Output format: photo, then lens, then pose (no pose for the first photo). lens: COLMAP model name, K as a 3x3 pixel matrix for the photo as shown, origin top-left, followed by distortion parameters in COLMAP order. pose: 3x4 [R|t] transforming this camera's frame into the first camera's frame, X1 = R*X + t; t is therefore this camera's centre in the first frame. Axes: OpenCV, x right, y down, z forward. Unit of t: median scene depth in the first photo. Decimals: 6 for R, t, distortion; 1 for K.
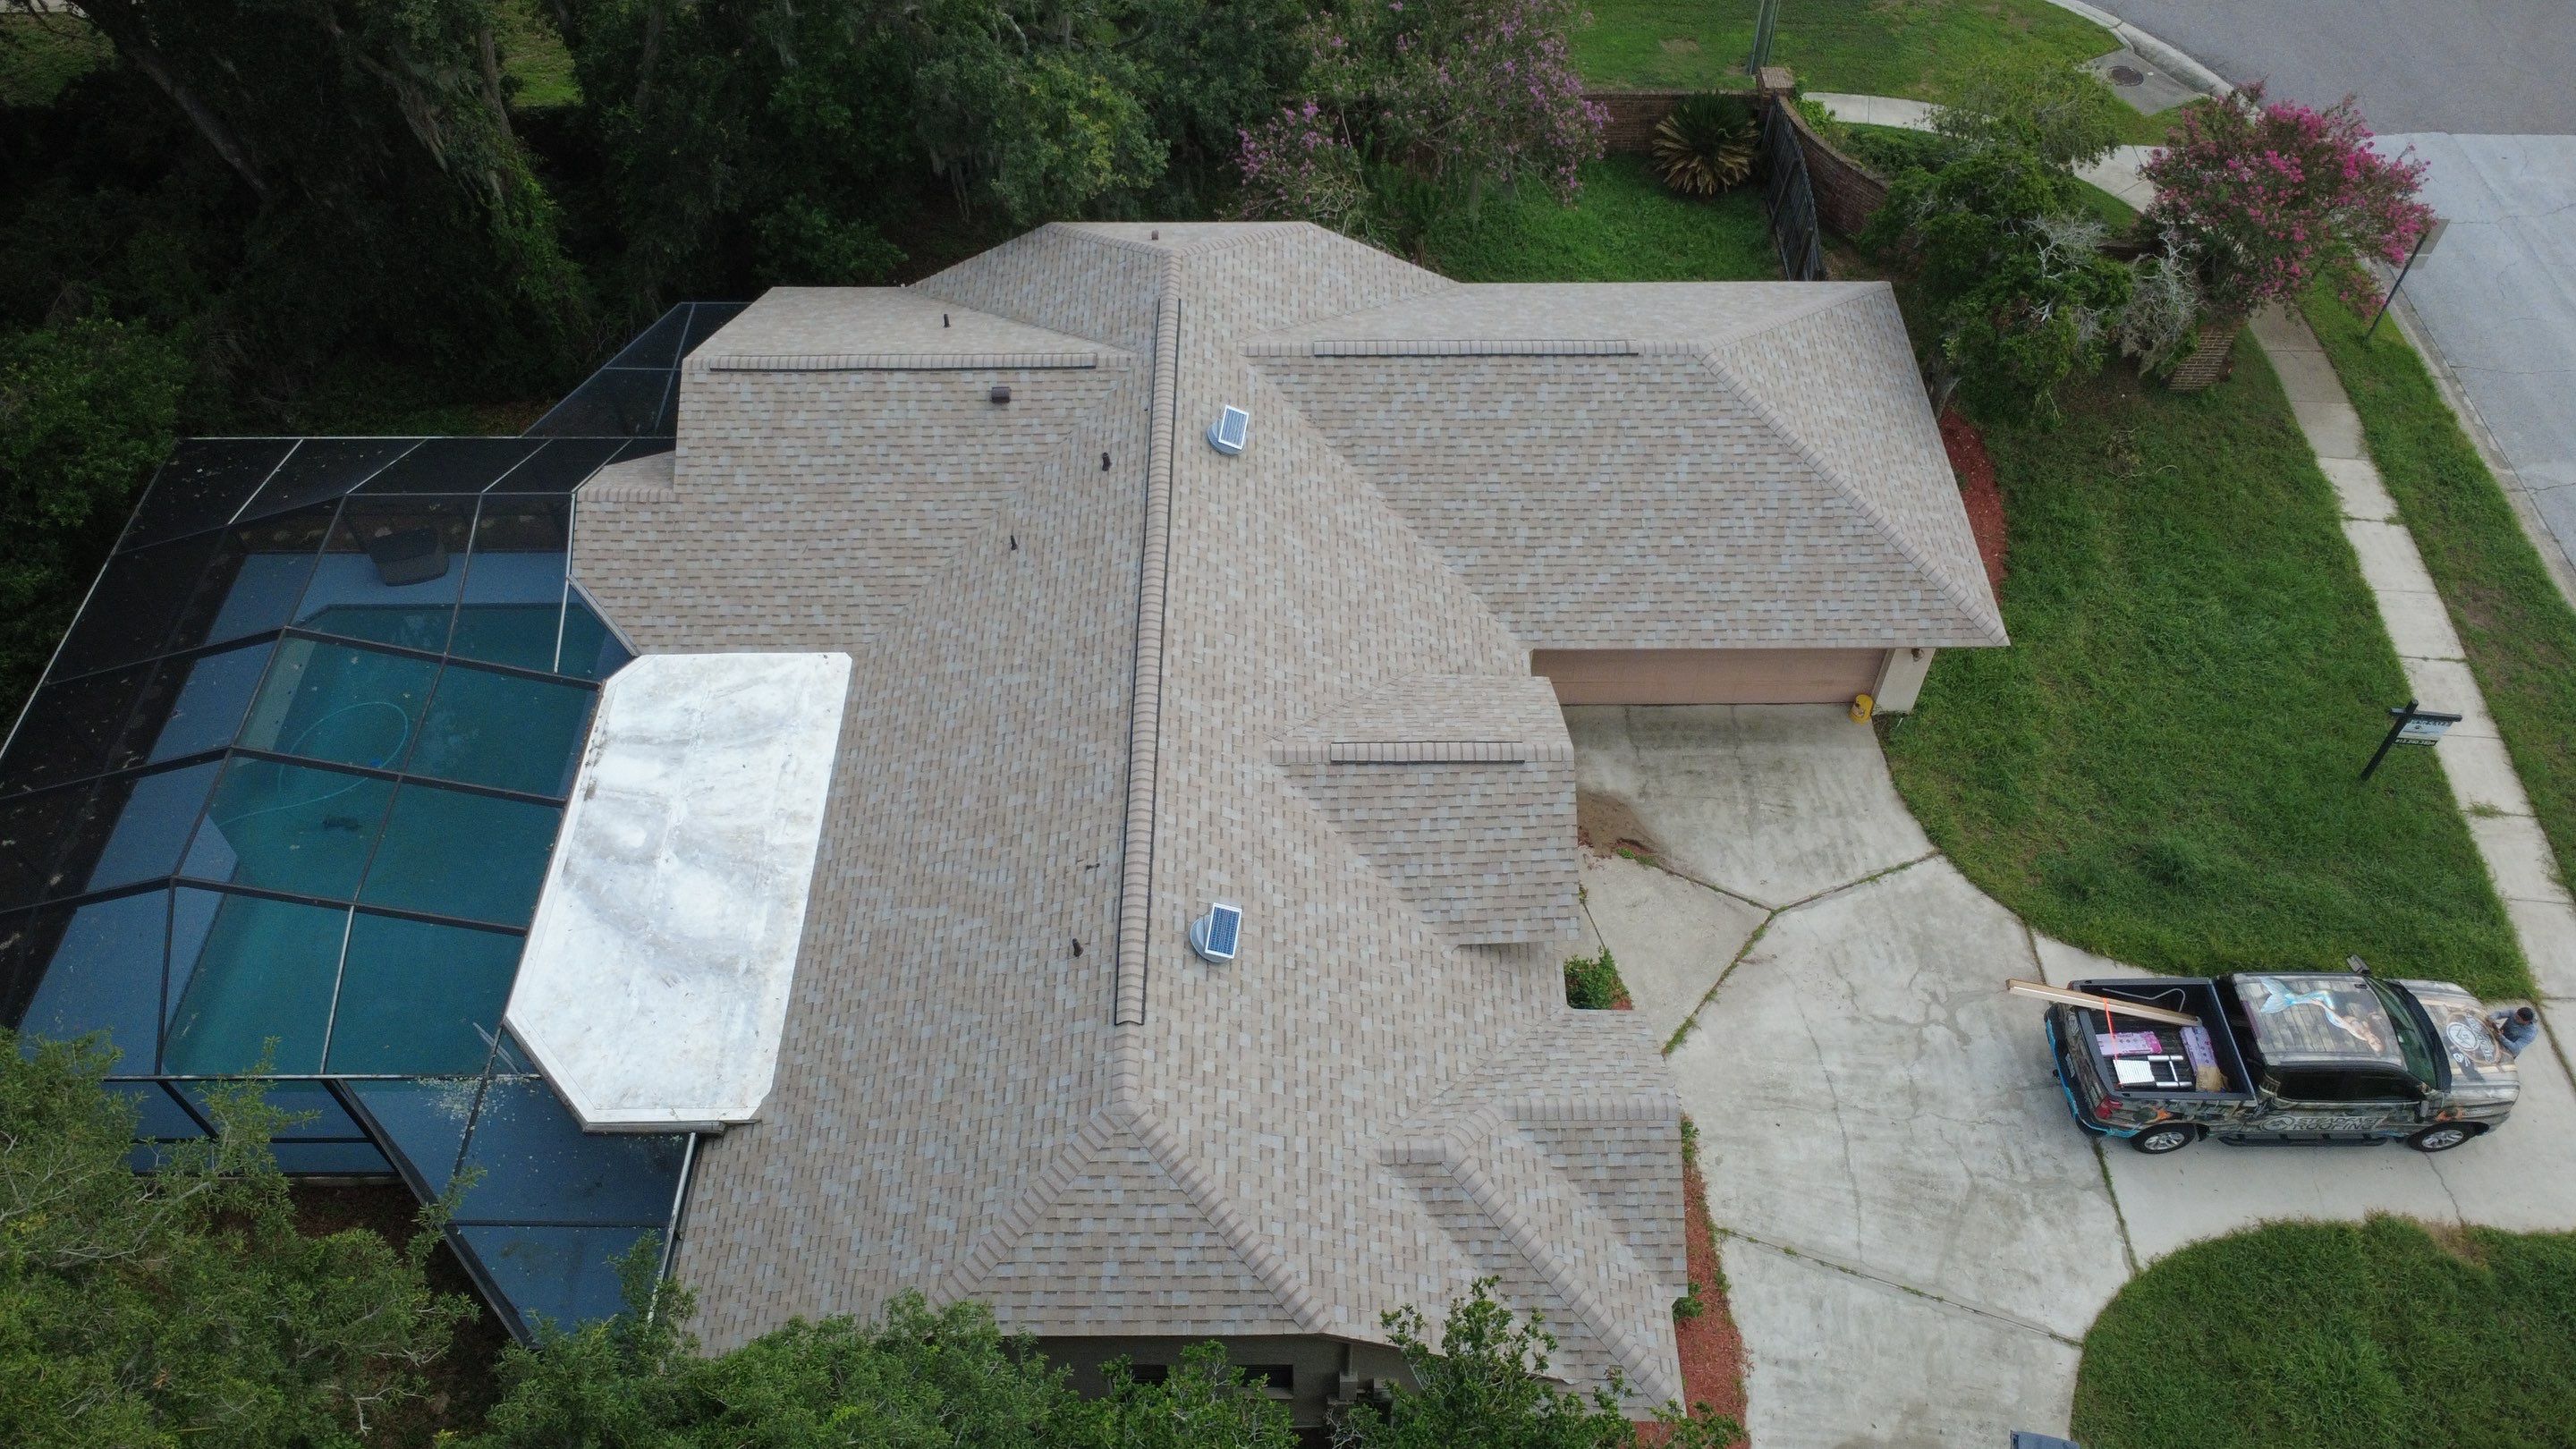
lens RADIAL K [[1874.1, 0, 1283.8], [0, 1874.1, 723.0], [0, 0, 1]] dist [-0.002883, 0.002473]
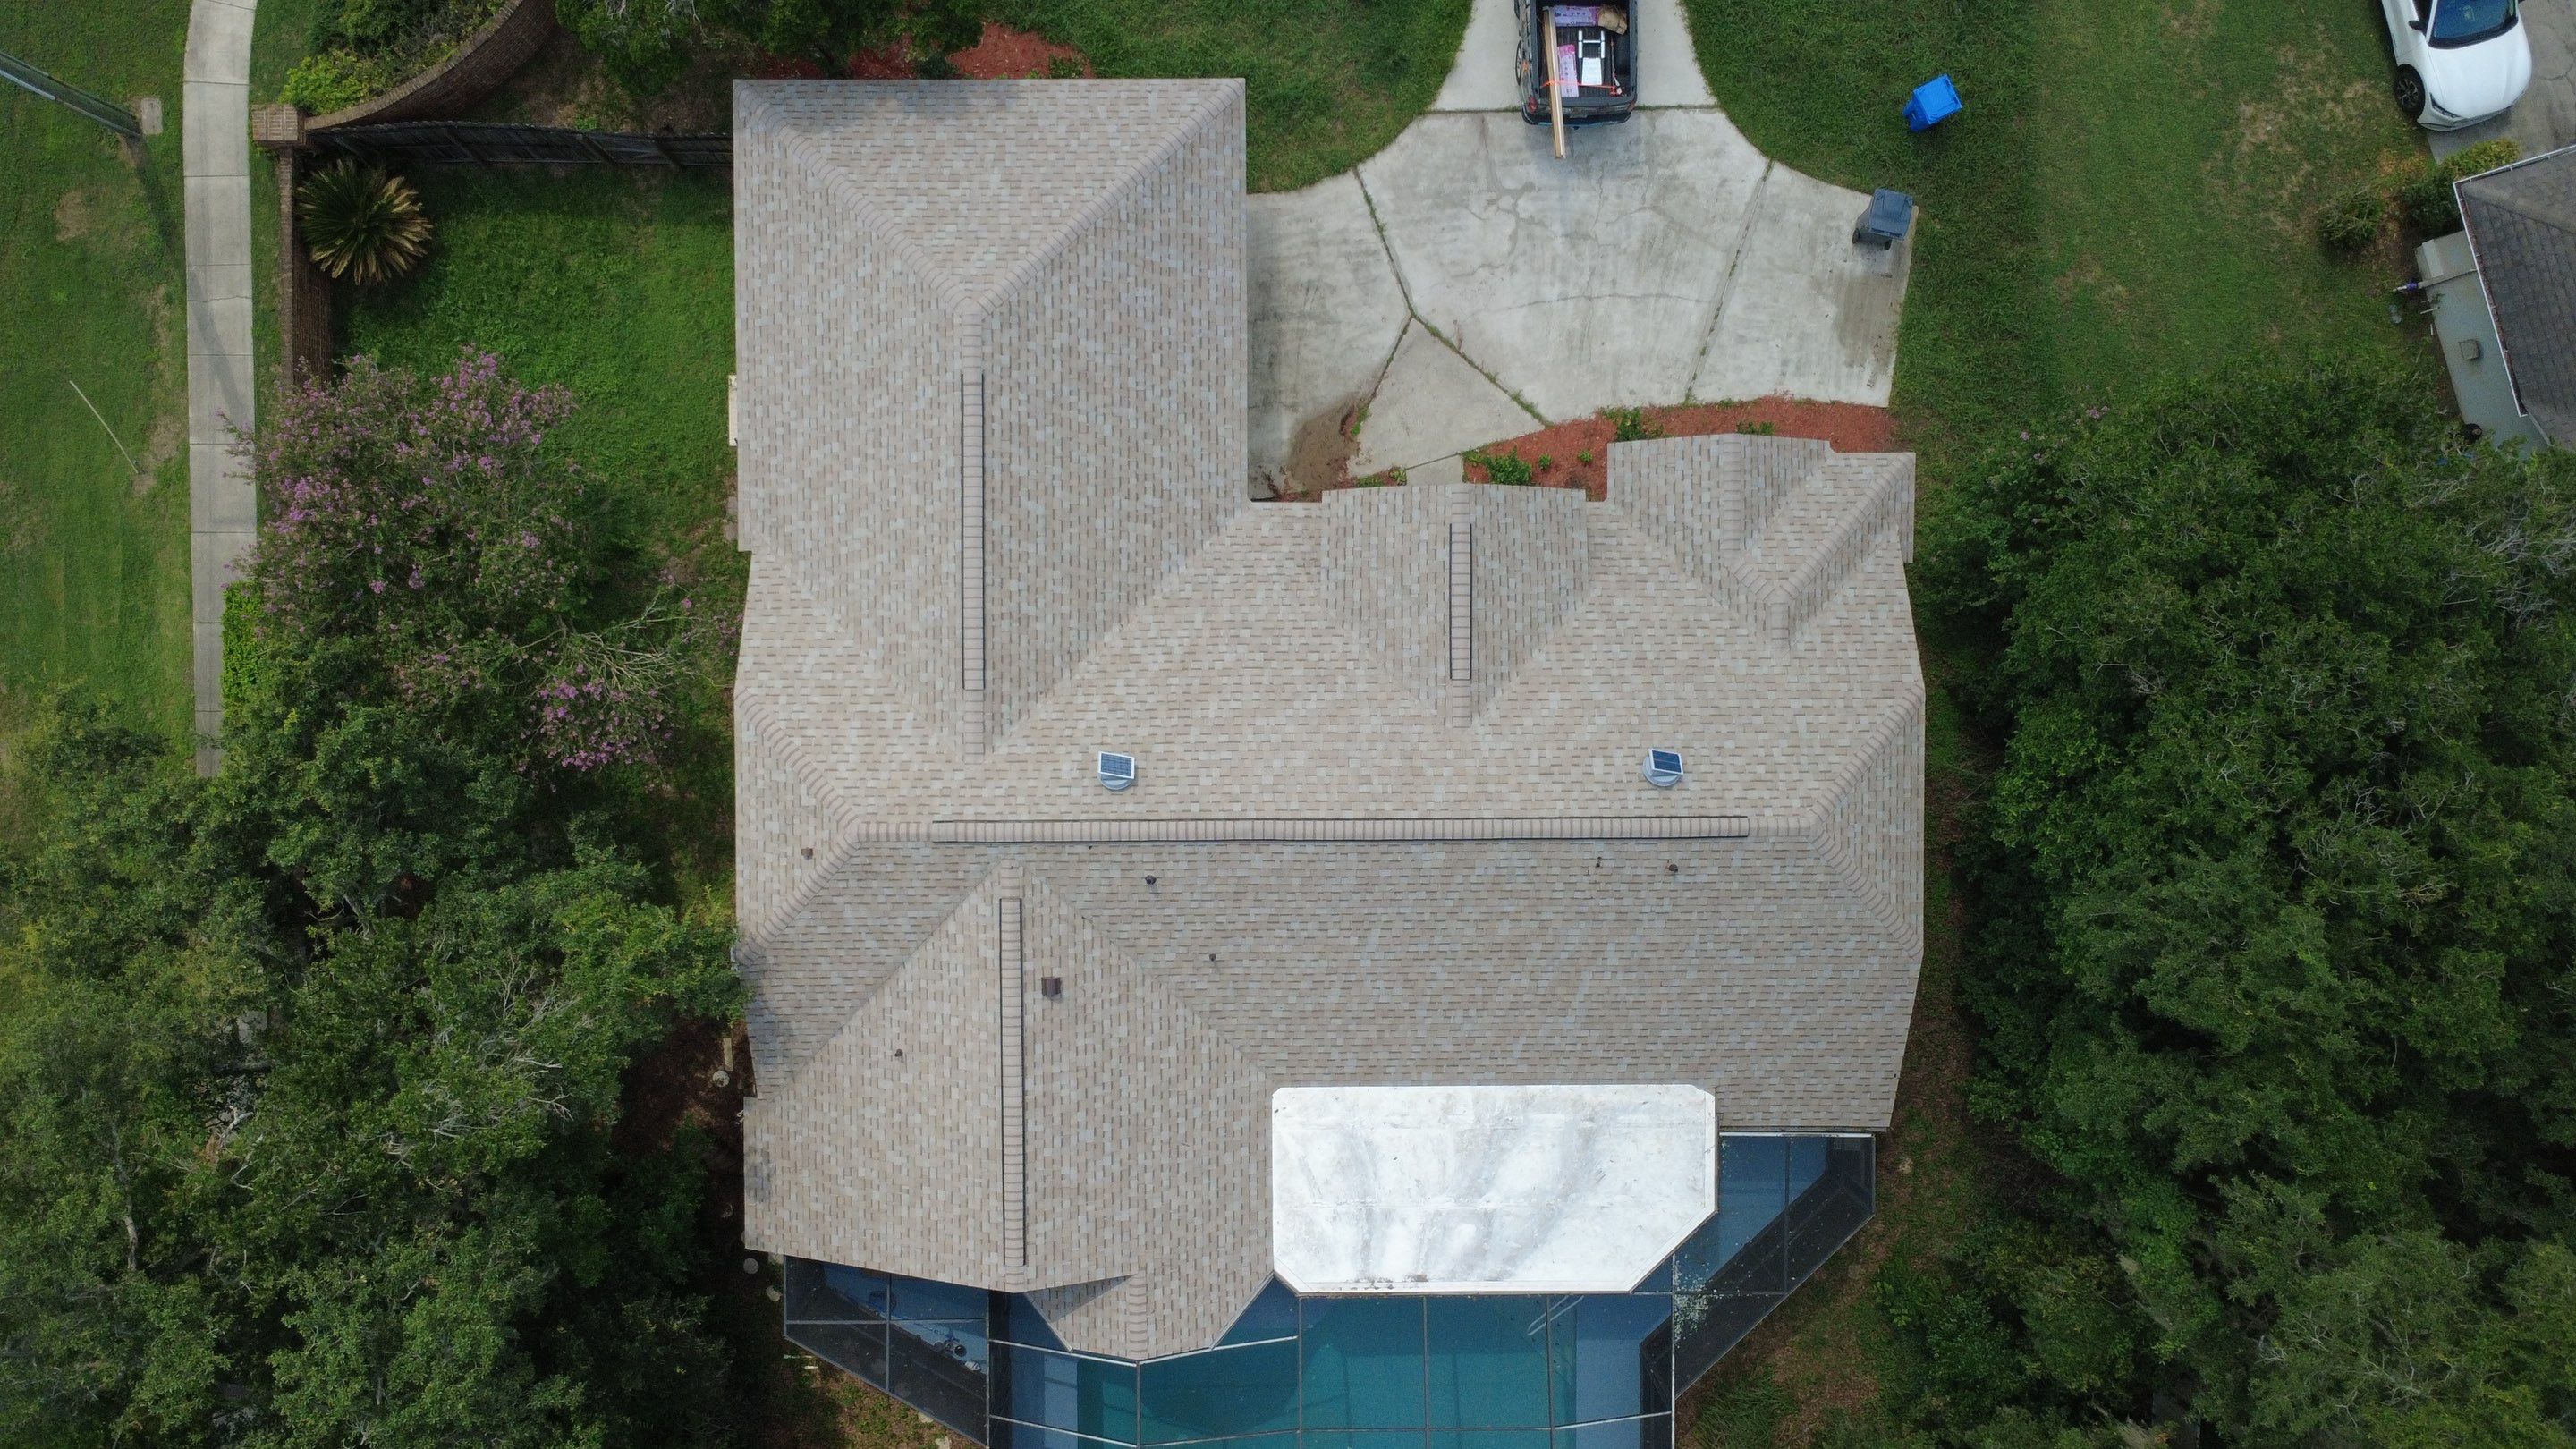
lens RADIAL K [[1874.1, 0, 1283.2], [0, 1874.1, 721.3], [0, 0, 1]] dist [-0.002883, 0.002473]
pose [[-0.003101, -0.999855, -0.016764, 0.016414], [0.770606, -0.013073, 0.637178, -0.776918], [-0.637305, -0.010943, 0.770534, 0.106412]]
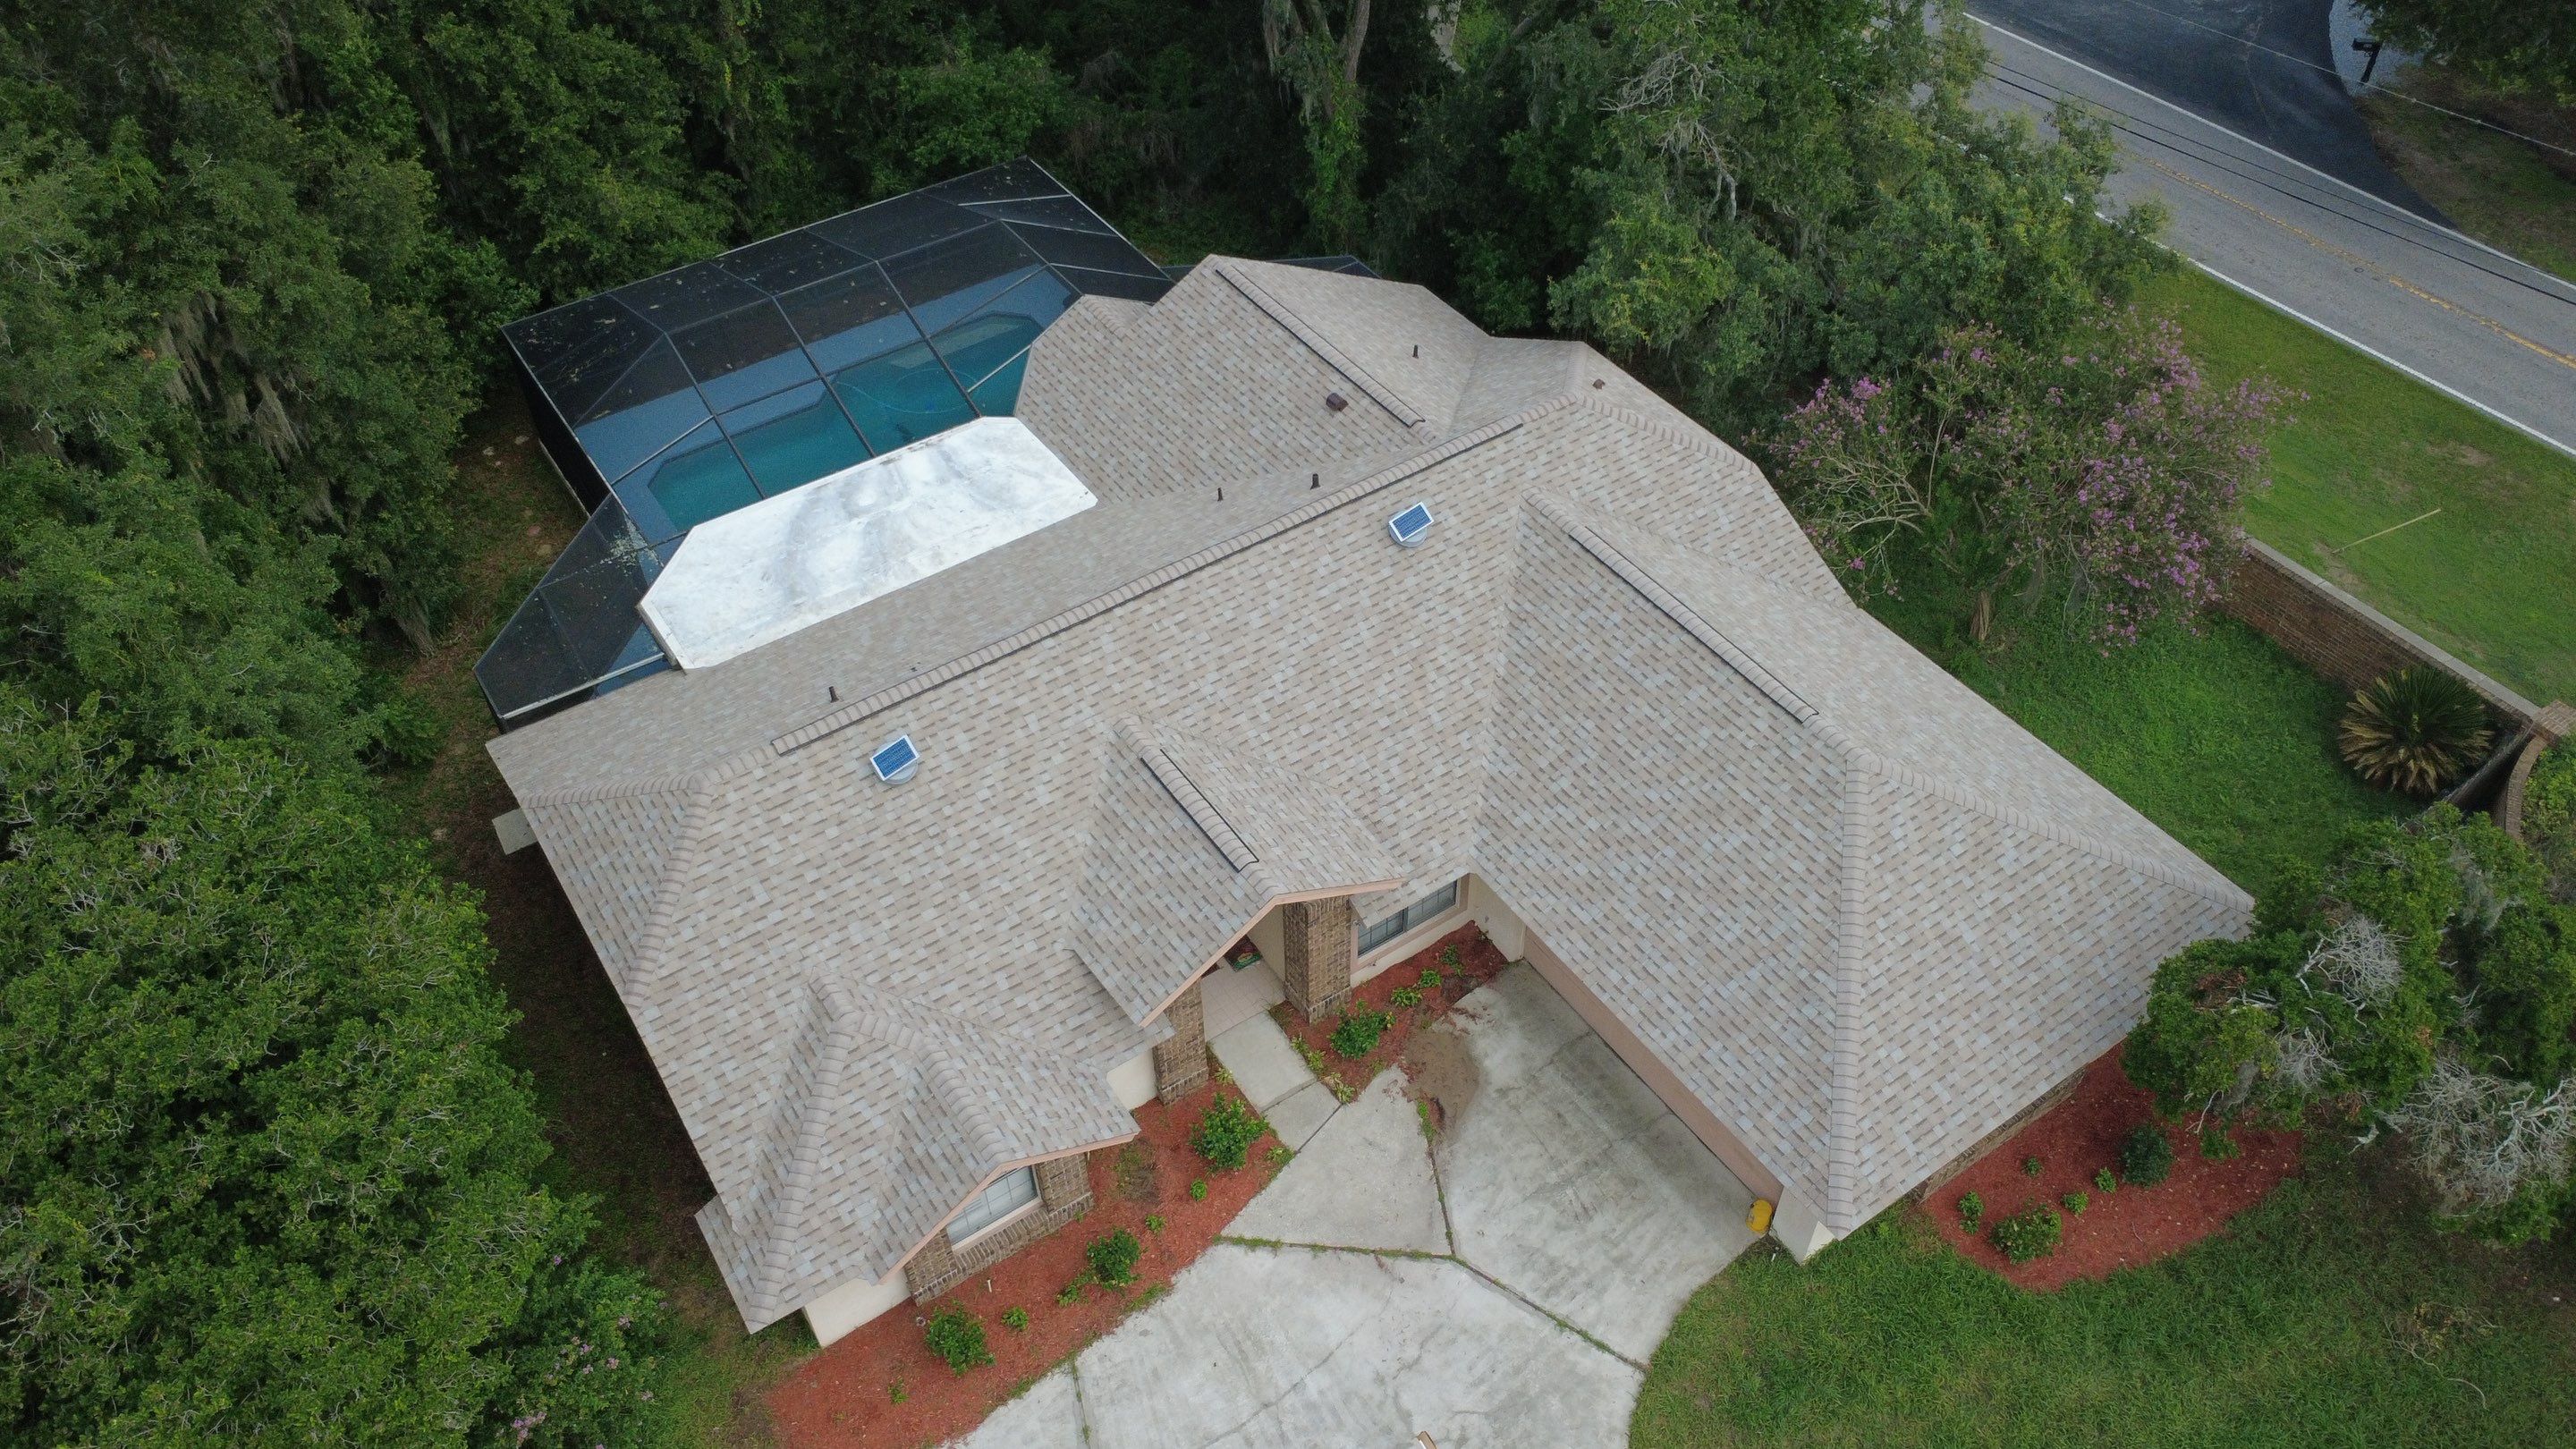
lens RADIAL K [[1874.1, 0, 1282.8], [0, 1874.1, 720.3], [0, 0, 1]] dist [-0.002883, 0.002473]
pose [[0.557605, 0.585241, -0.588702, 0.617721], [-0.634276, 0.757885, 0.152657, -0.189032], [0.535510, 0.288277, 0.793805, 0.163970]]
